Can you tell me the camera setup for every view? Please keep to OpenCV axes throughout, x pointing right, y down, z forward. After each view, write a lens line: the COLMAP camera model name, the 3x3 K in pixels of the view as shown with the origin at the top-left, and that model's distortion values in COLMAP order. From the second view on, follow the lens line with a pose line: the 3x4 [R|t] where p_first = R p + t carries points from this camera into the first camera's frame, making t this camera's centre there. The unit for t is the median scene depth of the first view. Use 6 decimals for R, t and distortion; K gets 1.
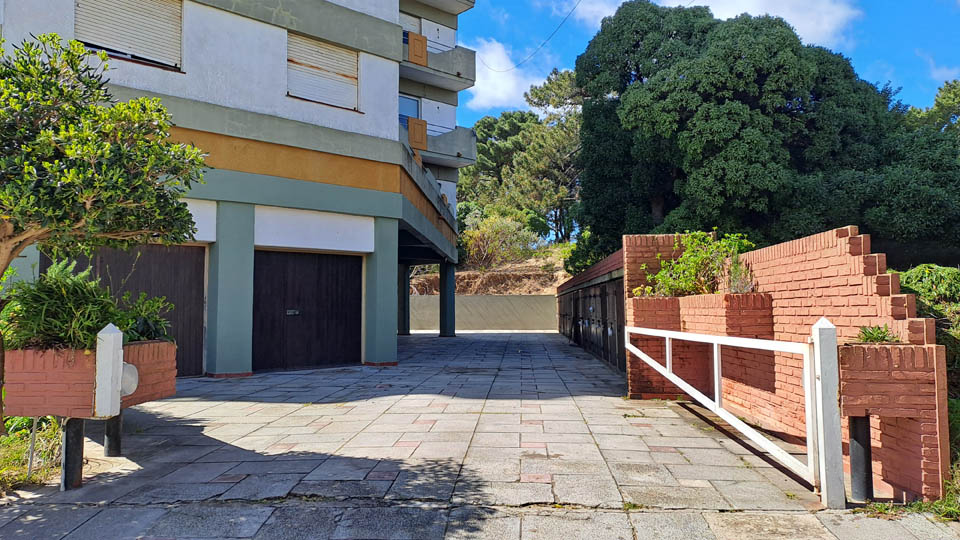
lens RADIAL K [[739.7, 0, 480.0], [0, 739.7, 270.0], [0, 0, 1]] dist [0.107223, -0.000106]
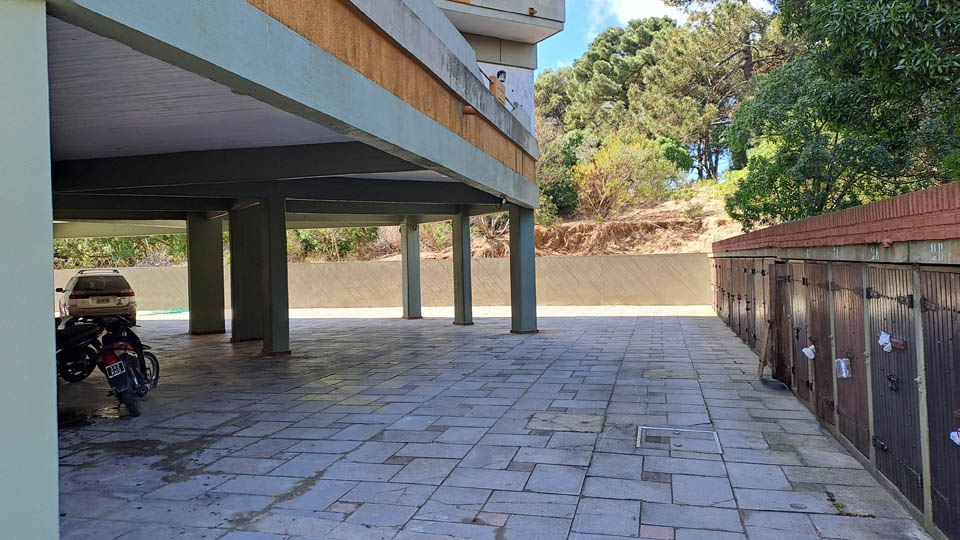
lens RADIAL K [[739.7, 0, 480.0], [0, 739.7, 270.0], [0, 0, 1]] dist [0.107223, -0.000106]
pose [[0.983760, -0.019131, -0.178466, 0.013435], [0.031004, 0.997469, 0.063979, -0.000042], [0.176790, -0.068473, 0.981864, 0.193913]]
